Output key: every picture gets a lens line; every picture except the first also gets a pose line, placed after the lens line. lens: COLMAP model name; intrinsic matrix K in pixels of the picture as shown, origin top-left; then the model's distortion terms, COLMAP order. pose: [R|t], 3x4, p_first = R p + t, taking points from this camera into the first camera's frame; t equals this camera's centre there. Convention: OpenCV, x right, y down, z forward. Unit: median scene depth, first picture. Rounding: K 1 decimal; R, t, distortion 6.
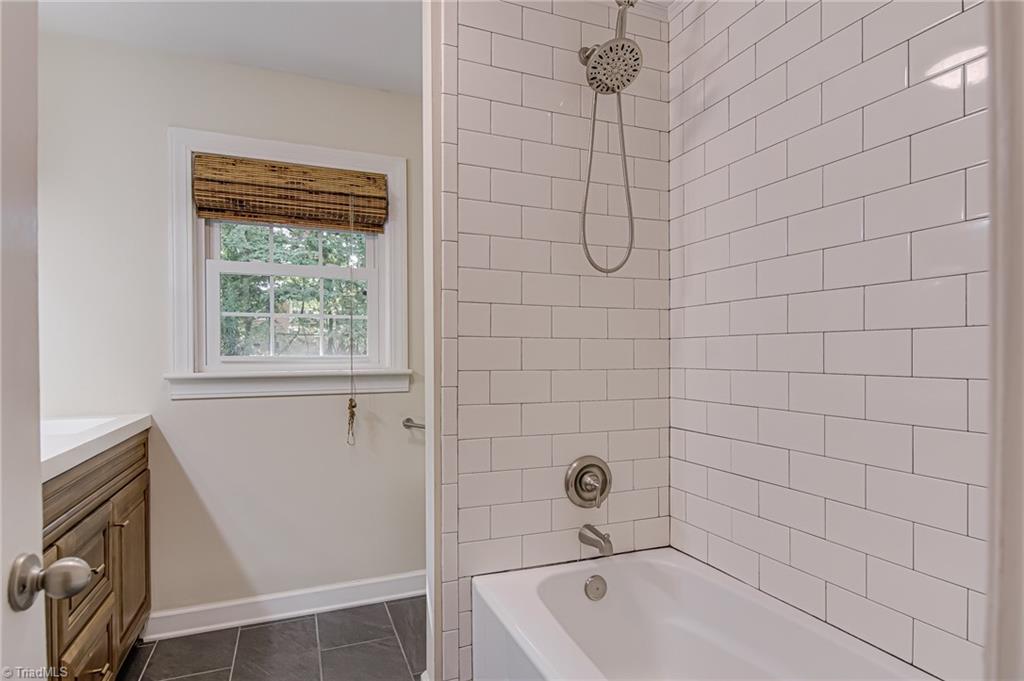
lens RADIAL K [[543.2, 0, 513.9], [0, 543.2, 356.2], [0, 0, 1]] dist [-0.001785, -0.000673]
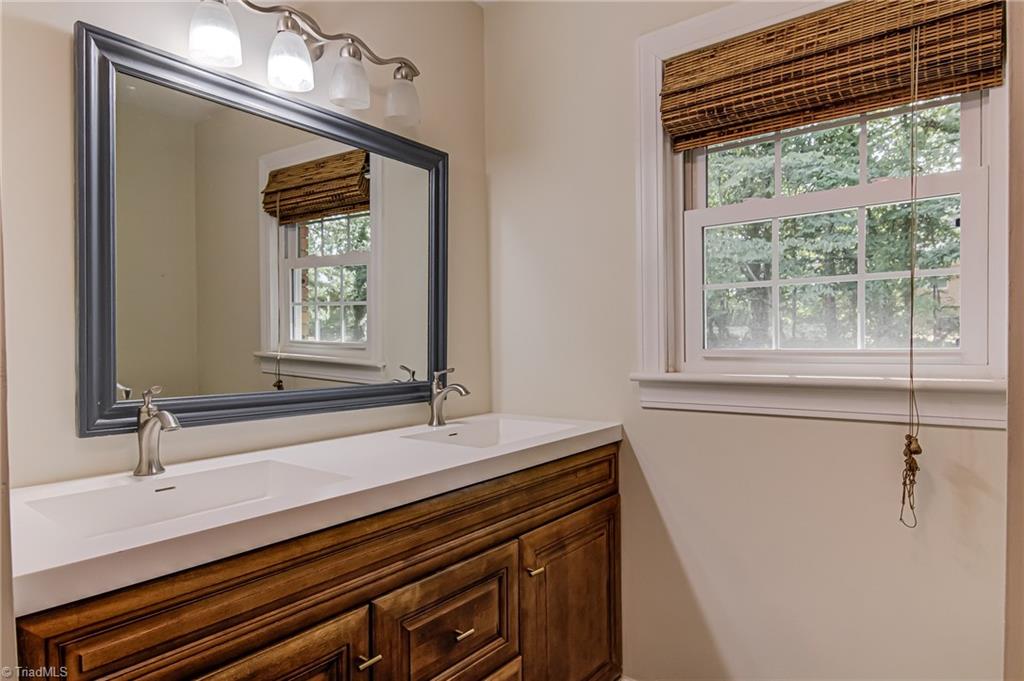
lens RADIAL K [[610.2, 0, 512.6], [0, 610.2, 357.2], [0, 0, 1]] dist [0.031936, -0.023444]
pose [[0.508396, 0.018638, -0.860922, 0.005148], [0.009783, 0.999576, 0.027417, -0.013990], [0.861068, -0.022361, 0.507998, 0.402853]]
